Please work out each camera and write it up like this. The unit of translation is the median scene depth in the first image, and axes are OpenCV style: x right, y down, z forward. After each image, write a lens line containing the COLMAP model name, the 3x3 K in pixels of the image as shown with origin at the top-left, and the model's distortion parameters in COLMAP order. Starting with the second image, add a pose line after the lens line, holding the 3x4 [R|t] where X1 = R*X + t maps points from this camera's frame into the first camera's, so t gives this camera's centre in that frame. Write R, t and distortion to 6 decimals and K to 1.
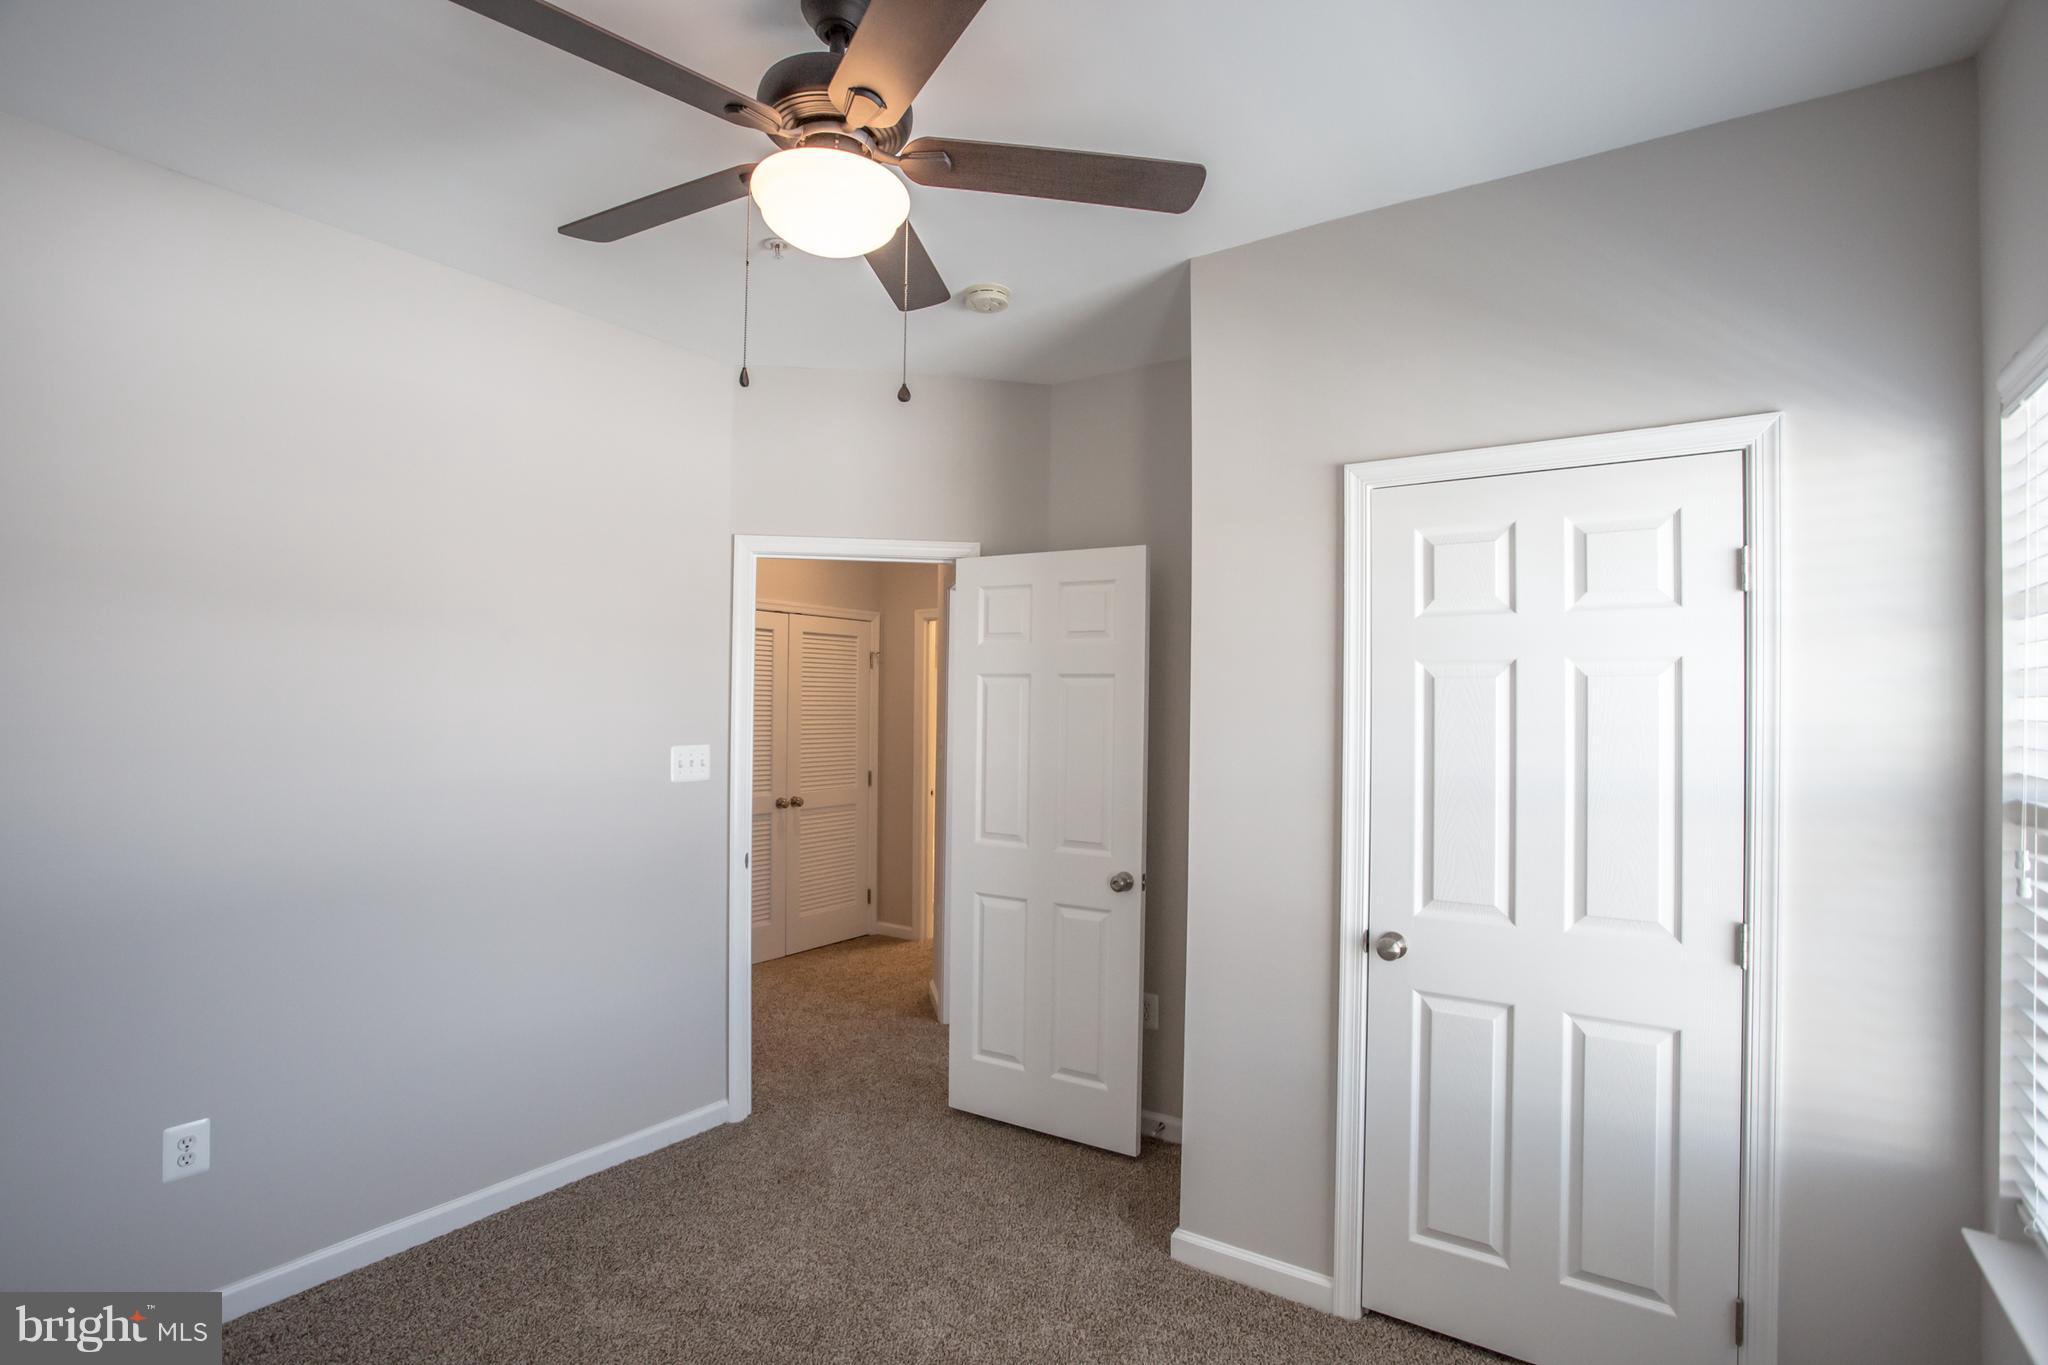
lens RADIAL K [[1066.7, 0, 1024.0], [0, 1066.7, 682.5], [0, 0, 1]] dist [-0.002682, 0.000036]
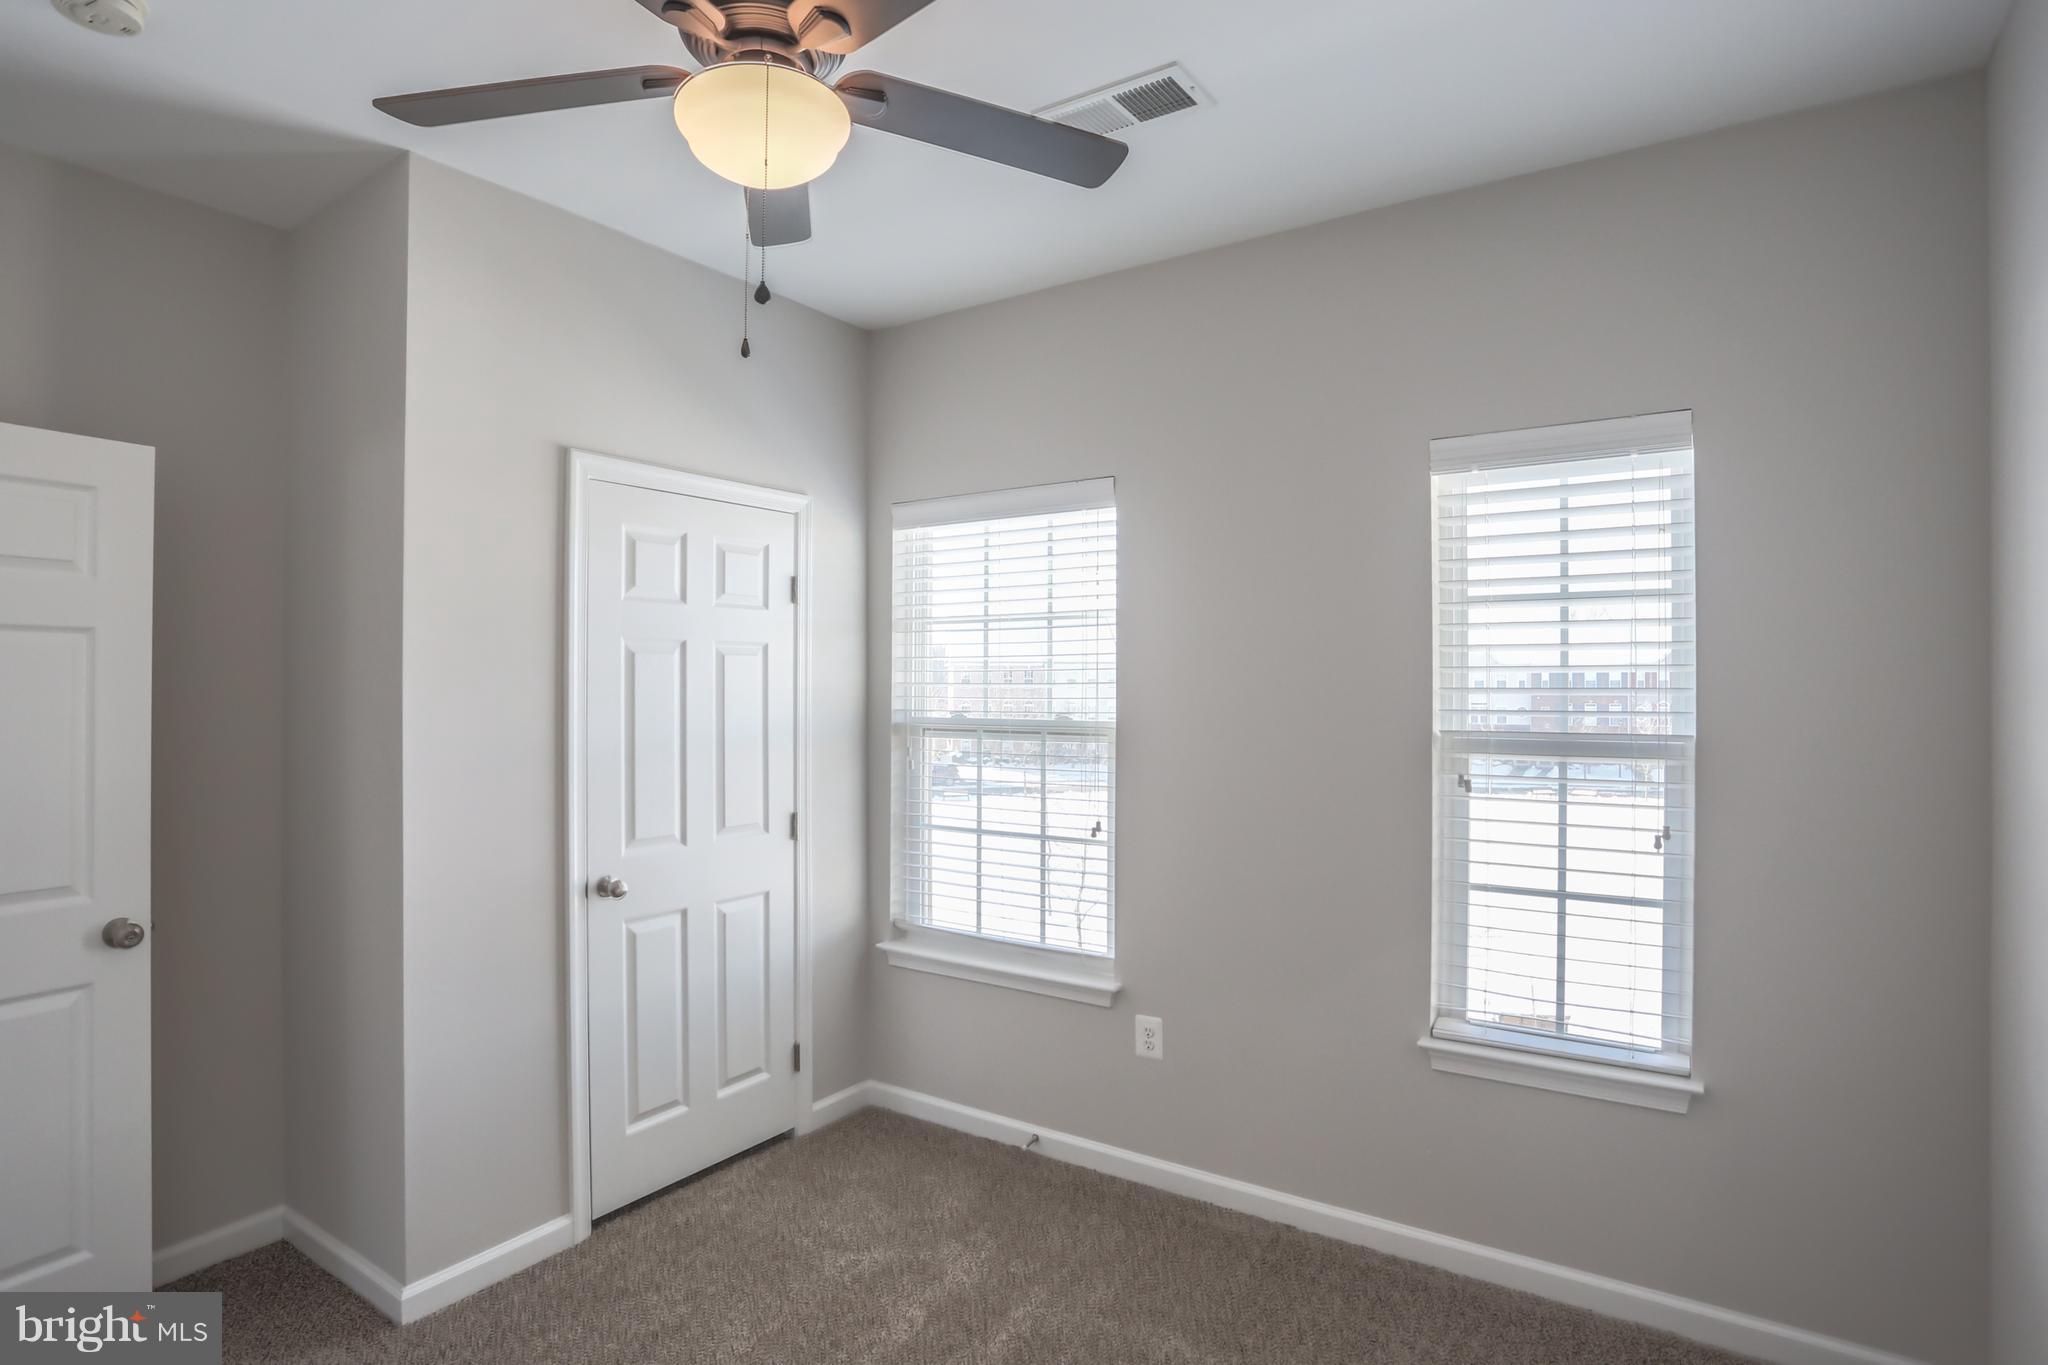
lens RADIAL K [[1063.3, 0, 1024.0], [0, 1063.3, 682.5], [0, 0, 1]] dist [0.036688, 0.000222]
pose [[0.002690, -0.009916, 0.999947, -0.800107], [-0.023382, 0.999677, 0.009976, 0.006934], [-0.999723, -0.023408, 0.002457, 0.568516]]
